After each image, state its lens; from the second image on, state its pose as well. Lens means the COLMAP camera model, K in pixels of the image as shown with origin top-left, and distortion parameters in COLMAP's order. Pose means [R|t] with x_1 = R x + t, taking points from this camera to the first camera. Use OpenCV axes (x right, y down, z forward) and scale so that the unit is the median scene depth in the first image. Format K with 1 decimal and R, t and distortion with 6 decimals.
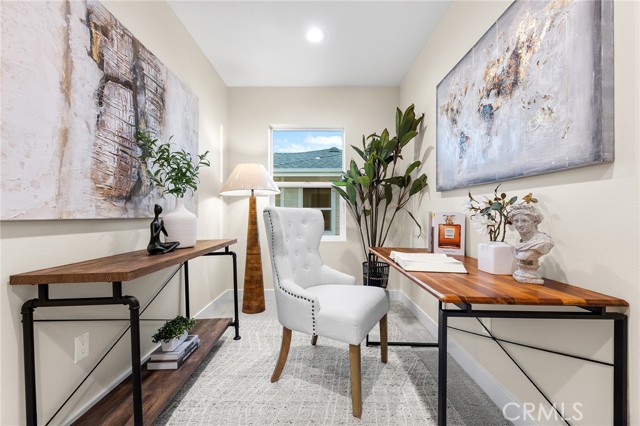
lens RADIAL K [[268.5, 0, 319.8], [0, 268.5, 213.3], [0, 0, 1]] dist [0.001863, -0.001547]
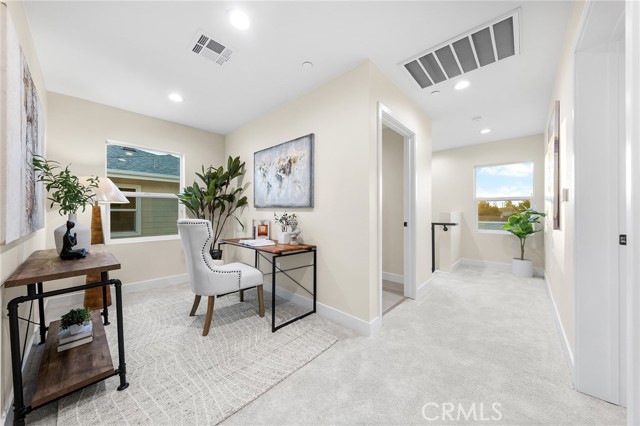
lens RADIAL K [[221.9, 0, 321.7], [0, 221.9, 211.1], [0, 0, 1]] dist [-0.001414, -0.000260]
pose [[0.678763, -0.000208, 0.734358, -0.593233], [-0.002532, 0.999993, 0.002623, -0.089251], [-0.734353, -0.003639, 0.678758, -0.640617]]
